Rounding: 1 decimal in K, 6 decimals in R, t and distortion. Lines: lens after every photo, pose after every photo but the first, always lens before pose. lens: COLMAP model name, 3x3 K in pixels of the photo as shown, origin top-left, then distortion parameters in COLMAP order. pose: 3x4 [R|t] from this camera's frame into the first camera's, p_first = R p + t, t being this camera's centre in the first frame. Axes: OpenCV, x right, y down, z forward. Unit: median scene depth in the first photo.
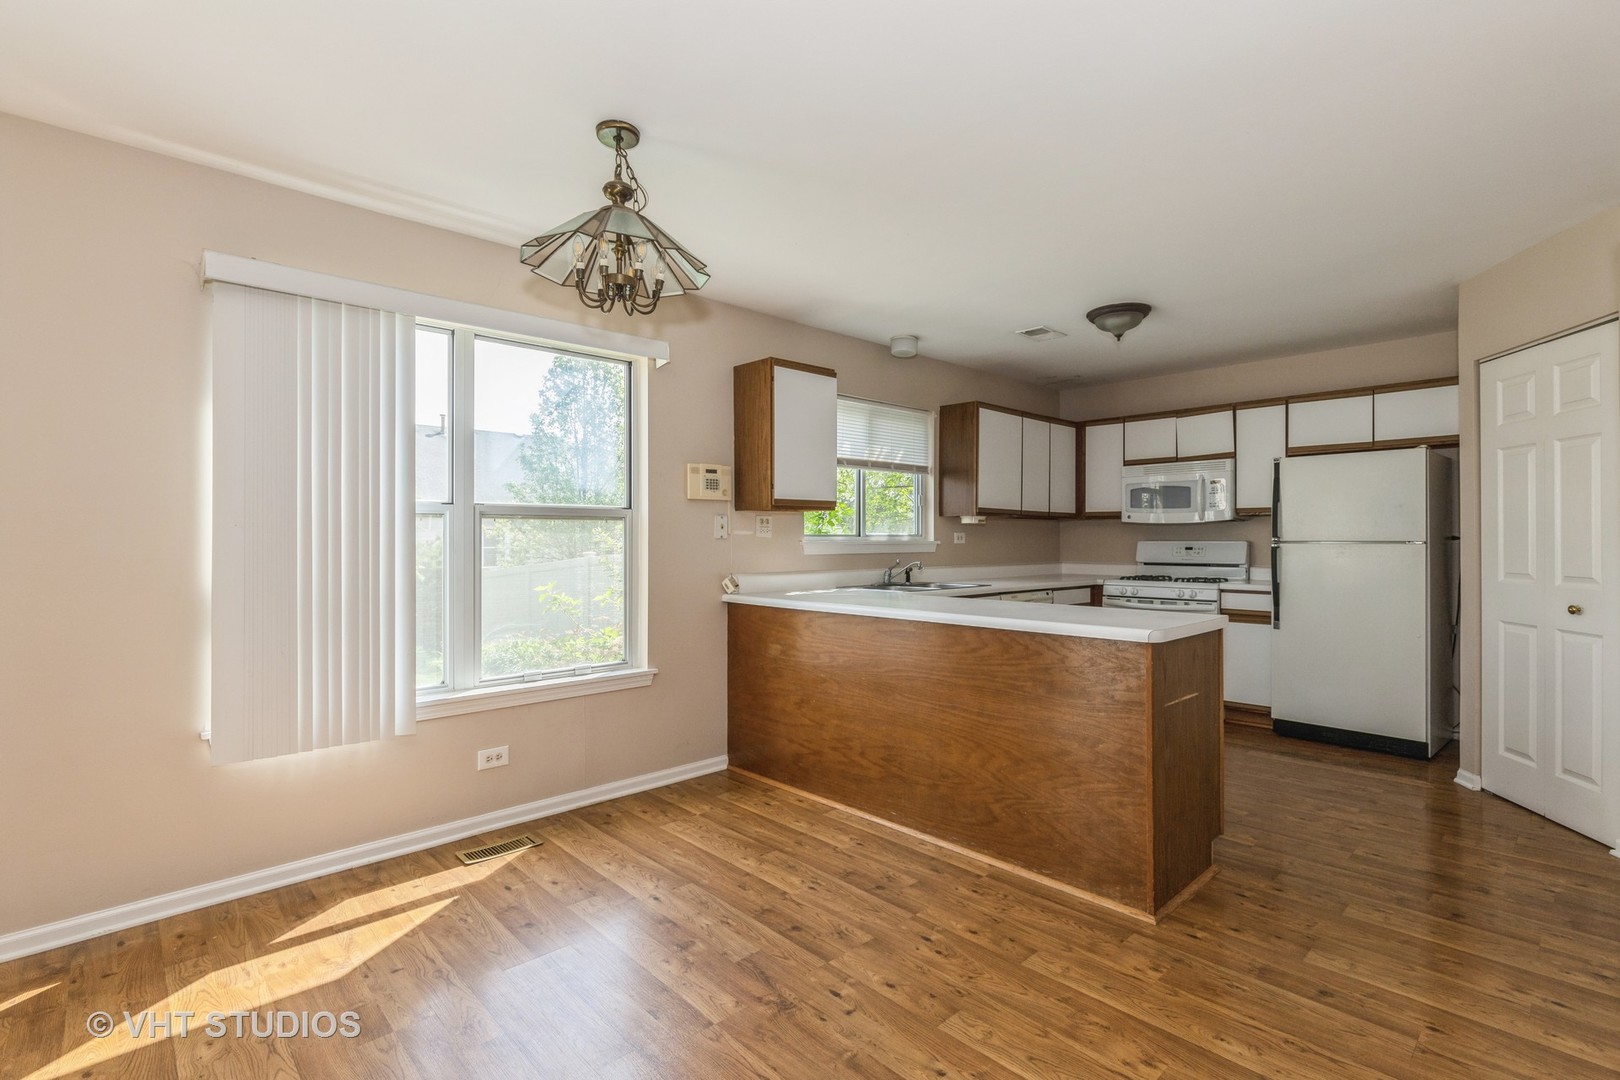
lens RADIAL K [[758.2, 0, 810.0], [0, 758.2, 540.0], [0, 0, 1]] dist [0.002490, 0.000983]
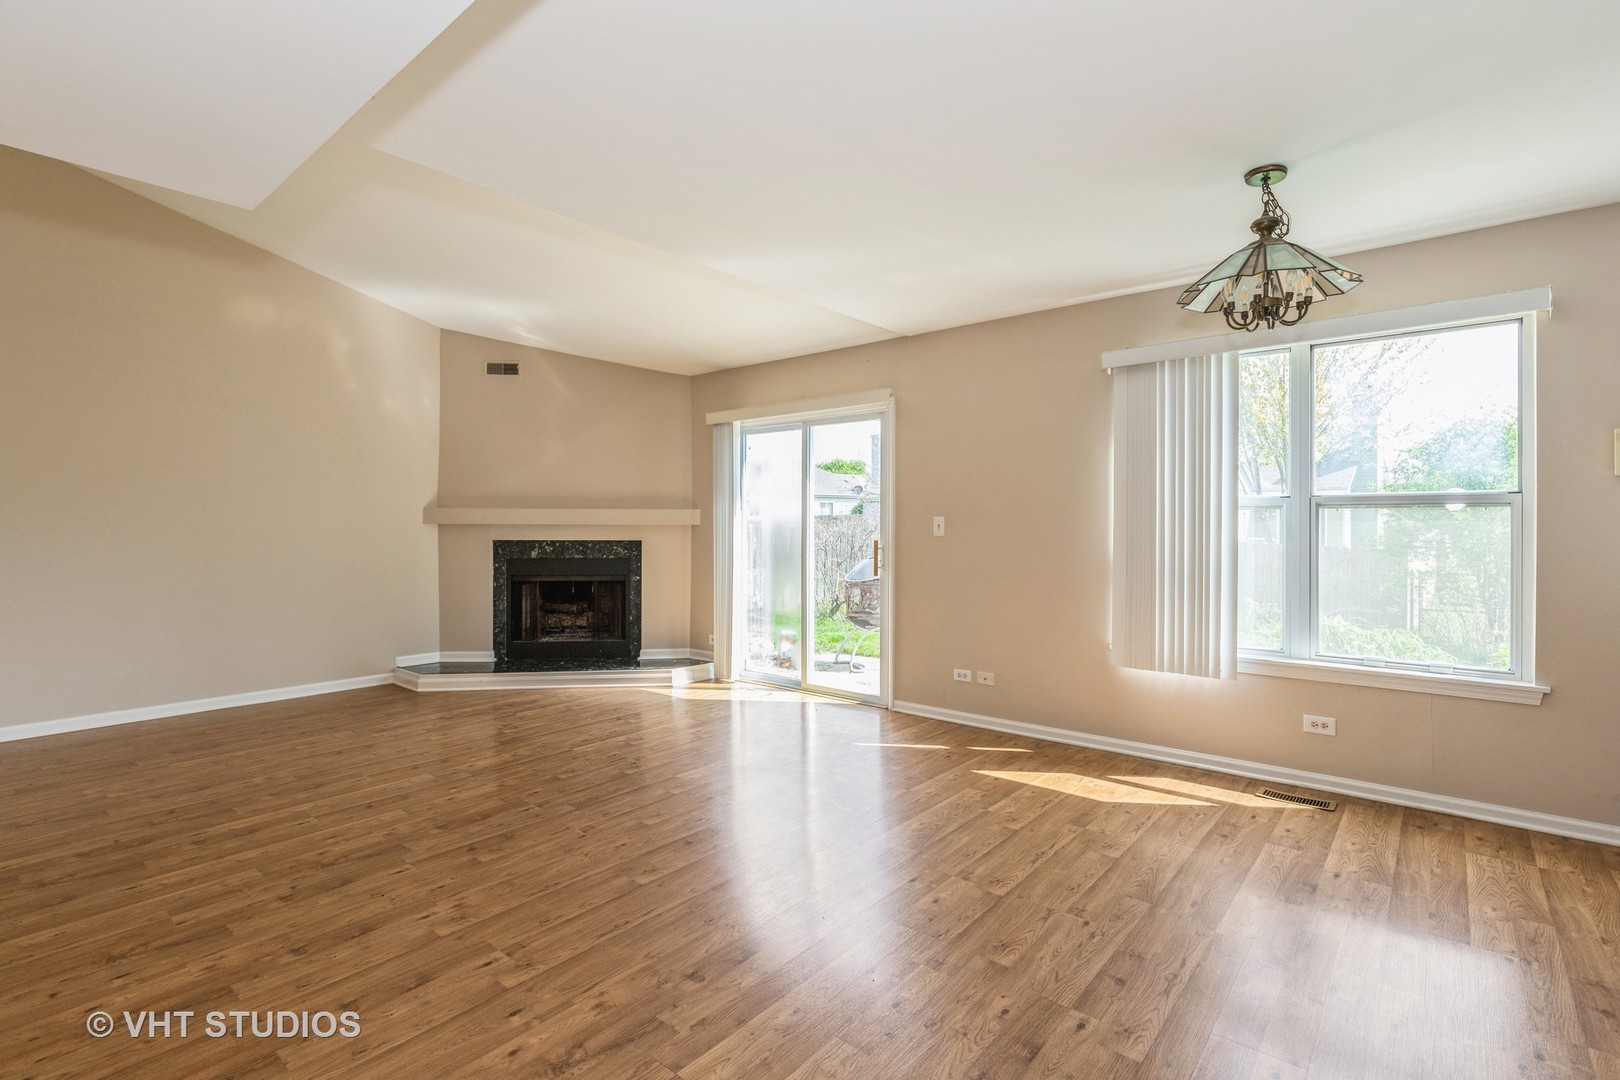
lens RADIAL K [[758.2, 0, 810.0], [0, 758.2, 540.0], [0, 0, 1]] dist [0.002490, 0.000983]
pose [[0.109635, 0.019990, -0.993771, 0.674082], [-0.003199, 0.999800, 0.019758, -0.002752], [0.993967, 0.001013, 0.109677, 0.157780]]
